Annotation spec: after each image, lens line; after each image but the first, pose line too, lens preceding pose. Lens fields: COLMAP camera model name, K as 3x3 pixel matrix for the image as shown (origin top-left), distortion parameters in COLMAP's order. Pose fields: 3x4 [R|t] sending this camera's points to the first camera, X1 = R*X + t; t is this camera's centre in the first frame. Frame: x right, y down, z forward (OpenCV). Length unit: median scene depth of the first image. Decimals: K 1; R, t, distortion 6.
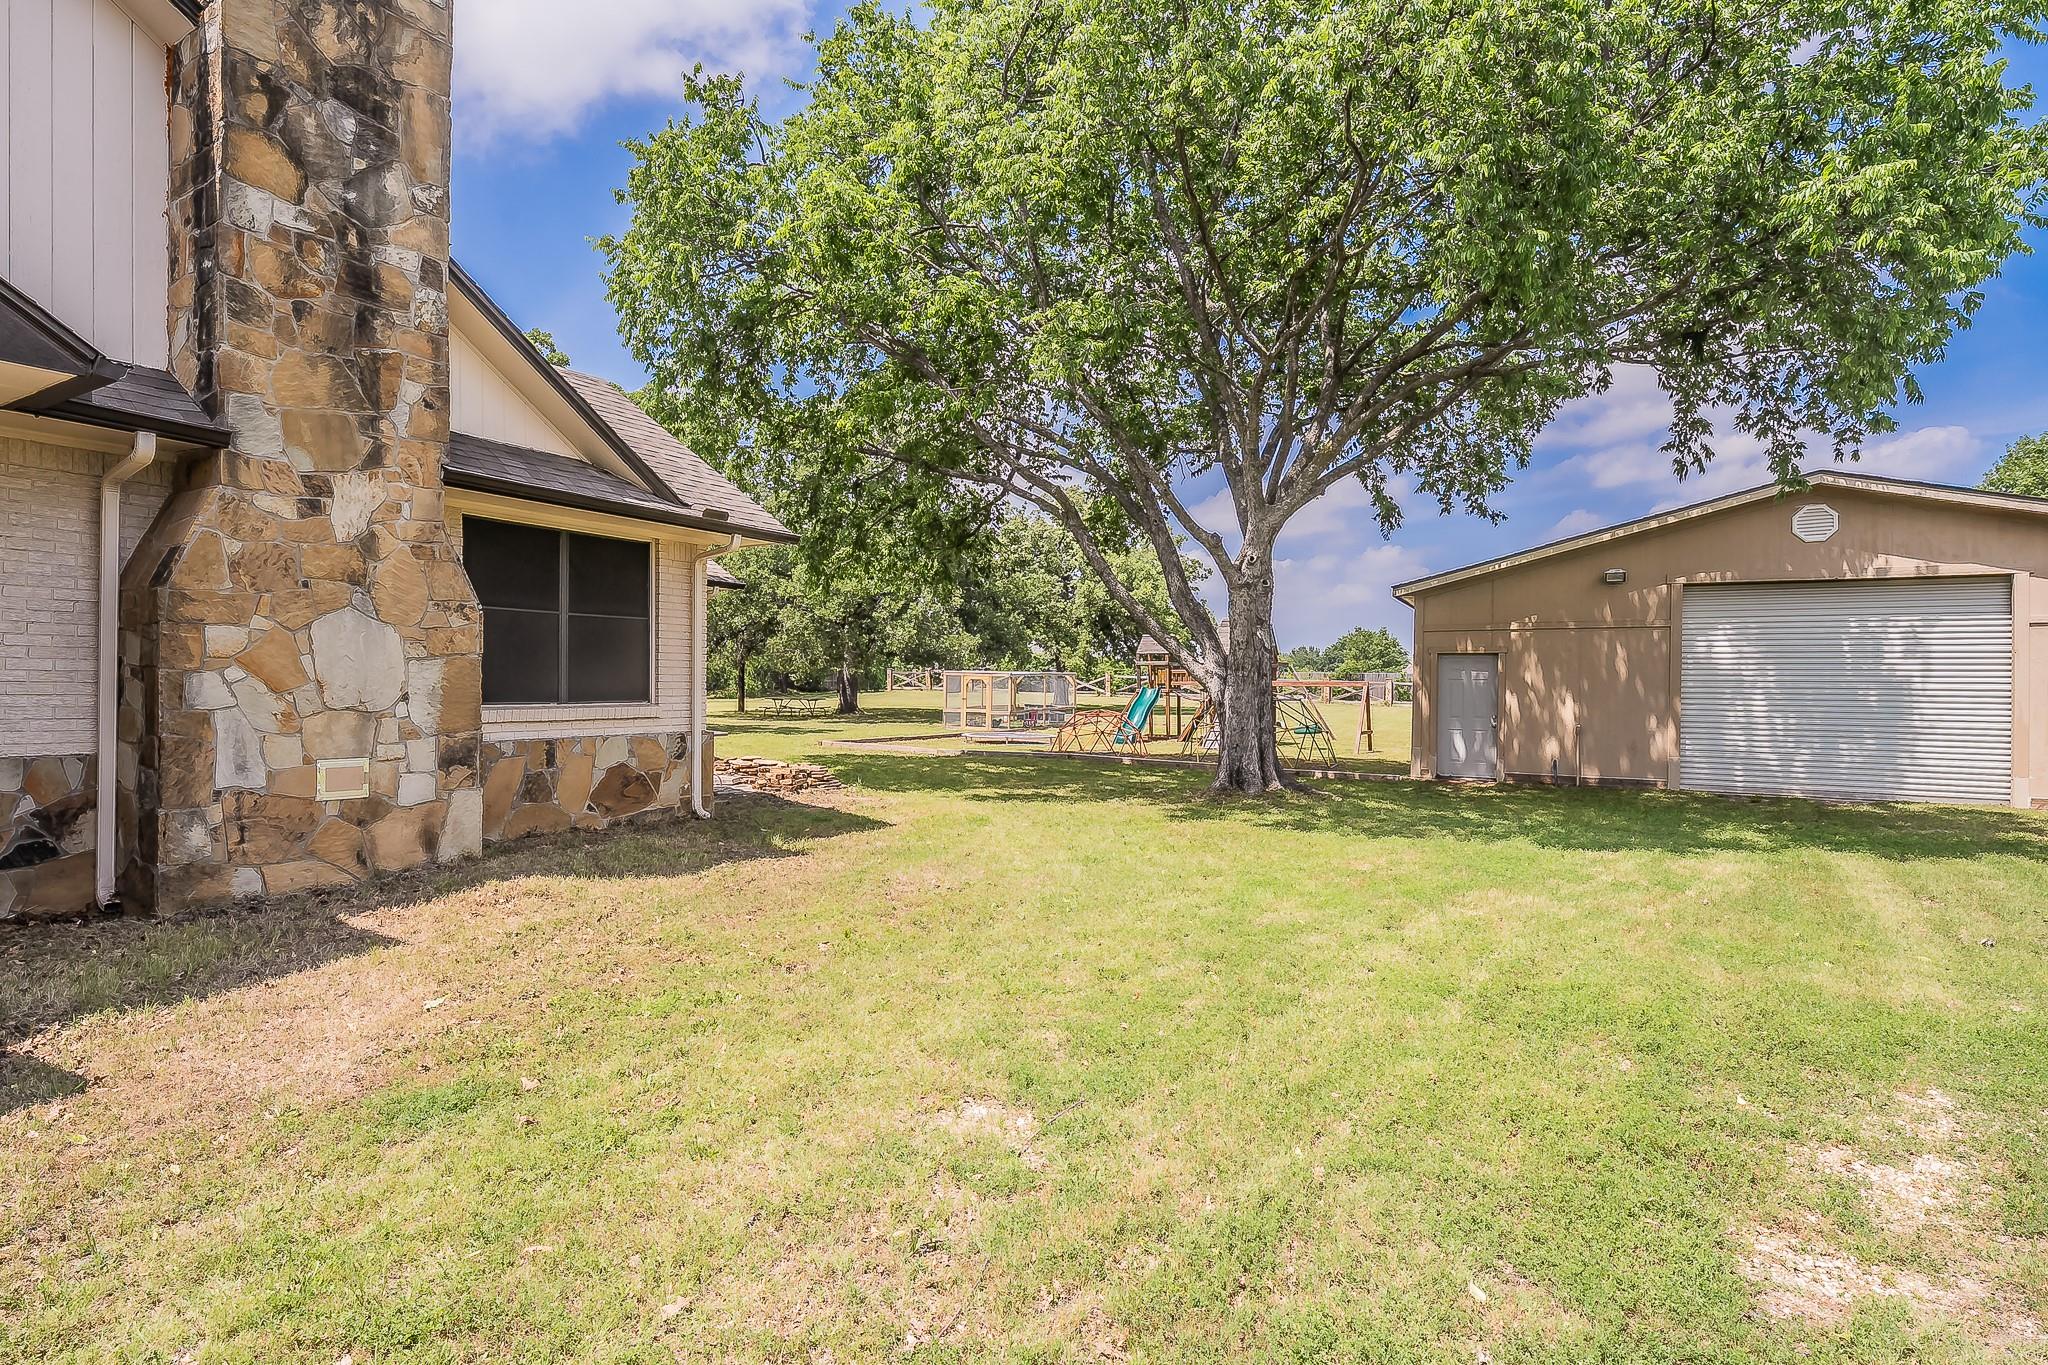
lens RADIAL K [[1056.0, 0, 1023.4], [0, 1056.0, 684.8], [0, 0, 1]] dist [0.000733, 0.000113]
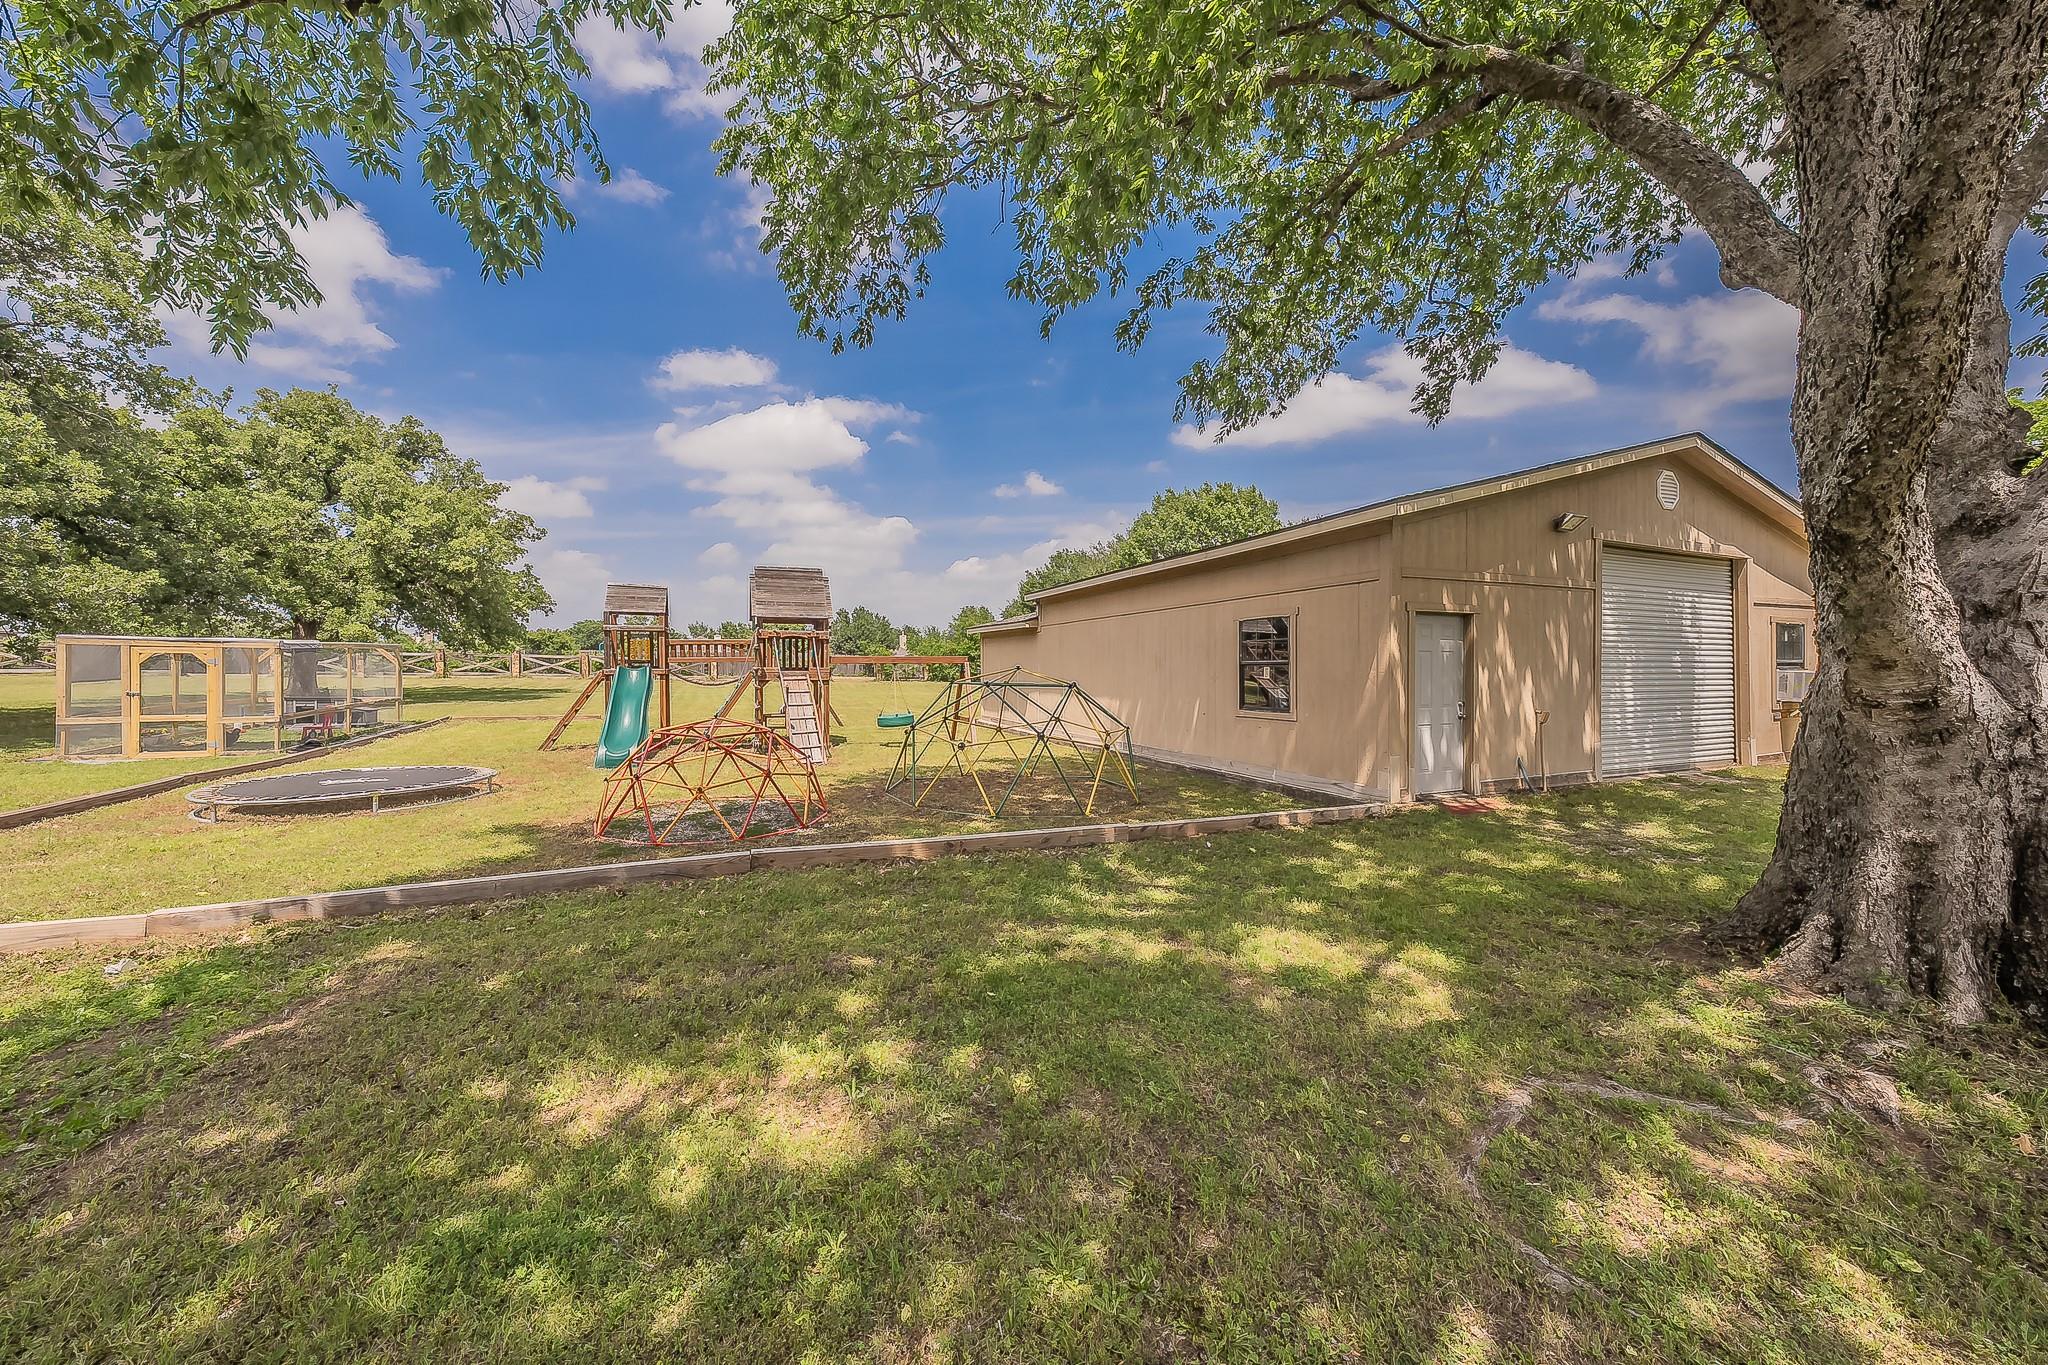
lens RADIAL K [[707.7, 0, 1023.3], [0, 707.7, 665.1], [0, 0, 1]] dist [-0.000298, 0.000010]
pose [[0.620182, -0.006741, 0.784429, -0.054024], [0.004385, 0.999977, 0.005127, 0.000394], [-0.784445, 0.000260, 0.620198, 0.468873]]
